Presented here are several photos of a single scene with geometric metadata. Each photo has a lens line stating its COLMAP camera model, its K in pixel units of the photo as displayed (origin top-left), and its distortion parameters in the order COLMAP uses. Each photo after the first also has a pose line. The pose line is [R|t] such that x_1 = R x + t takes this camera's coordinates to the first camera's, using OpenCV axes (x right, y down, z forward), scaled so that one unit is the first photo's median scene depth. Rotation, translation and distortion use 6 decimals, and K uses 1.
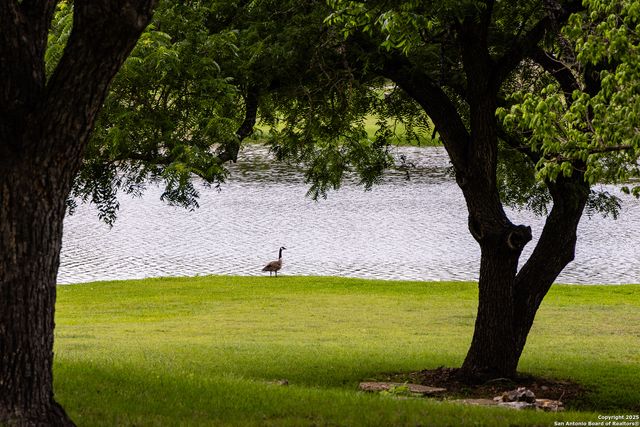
lens RADIAL K [[819.5, 0, 333.4], [0, 819.5, 211.6], [0, 0, 1]] dist [0.014739, -0.009431]
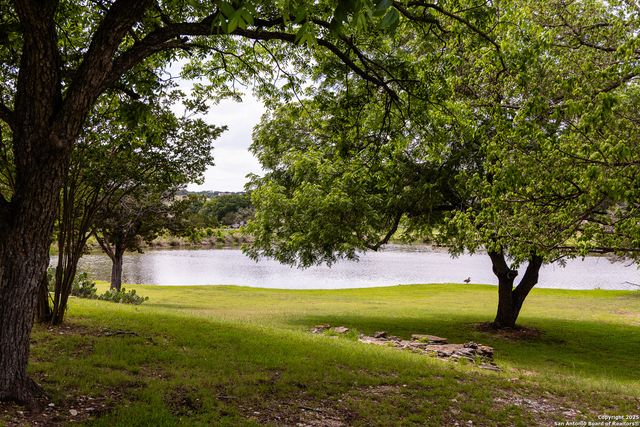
lens RADIAL K [[770.2, 0, 320.0], [0, 770.2, 213.5], [0, 0, 1]] dist [0.010481, 0.026686]
pose [[0.952627, -0.004867, -0.304103, 0.395127], [-0.012696, 0.998364, -0.055747, -0.018140], [0.303877, 0.056967, 0.951007, -1.582474]]
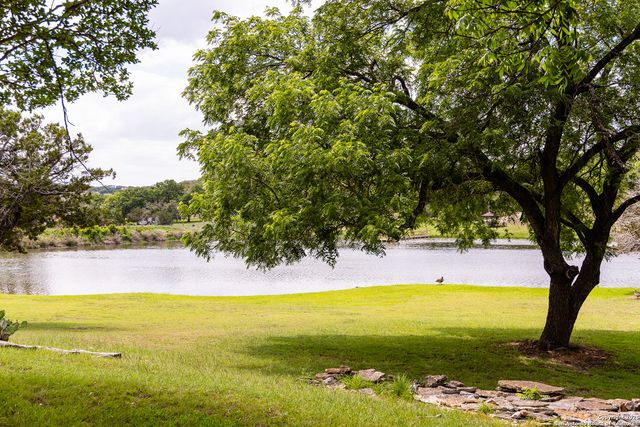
lens RADIAL K [[819.5, 0, 333.4], [0, 819.5, 211.6], [0, 0, 1]] dist [0.014739, -0.009431]
pose [[0.982560, -0.014707, -0.185361, 0.042910], [0.004747, 0.998526, -0.054060, -0.007466], [0.185883, 0.052237, 0.981182, -0.924926]]
